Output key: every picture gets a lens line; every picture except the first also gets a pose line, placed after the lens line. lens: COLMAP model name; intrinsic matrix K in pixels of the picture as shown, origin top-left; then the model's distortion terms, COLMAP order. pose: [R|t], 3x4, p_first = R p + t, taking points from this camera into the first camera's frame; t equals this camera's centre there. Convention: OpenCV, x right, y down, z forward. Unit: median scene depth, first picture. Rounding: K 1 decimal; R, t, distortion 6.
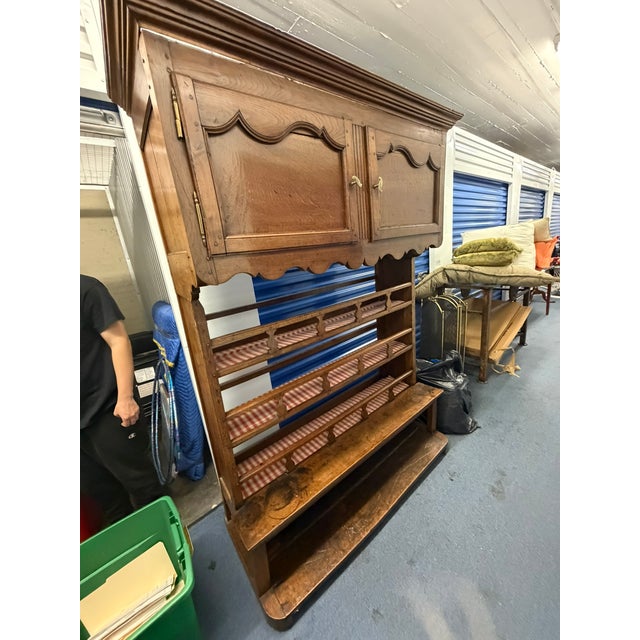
lens RADIAL K [[255.7, 0, 320.5], [0, 255.7, 316.7], [0, 0, 1]] dist [-0.003986, -0.000281]
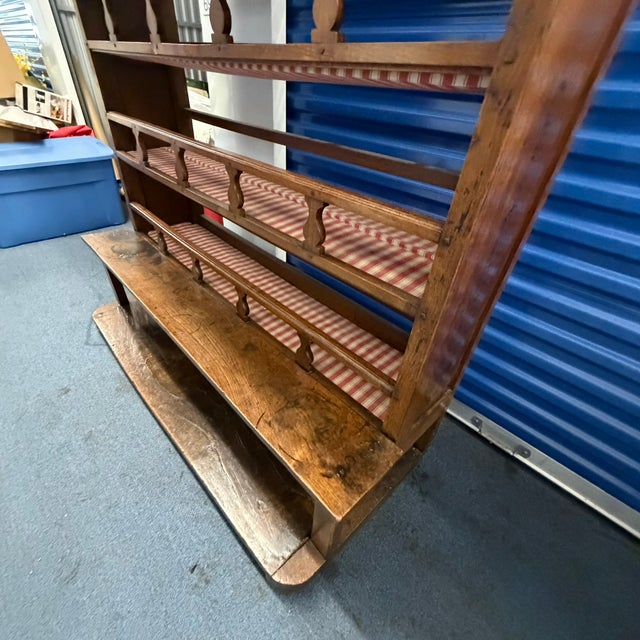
lens RADIAL K [[342.5, 0, 321.4], [0, 342.5, 317.5], [0, 0, 1]] dist [-0.000999, 0.000931]
pose [[0.081759, 0.677363, -0.731091, 0.963604], [-0.310046, 0.714435, 0.627259, -0.065689], [0.947200, 0.175388, 0.268425, 1.424835]]
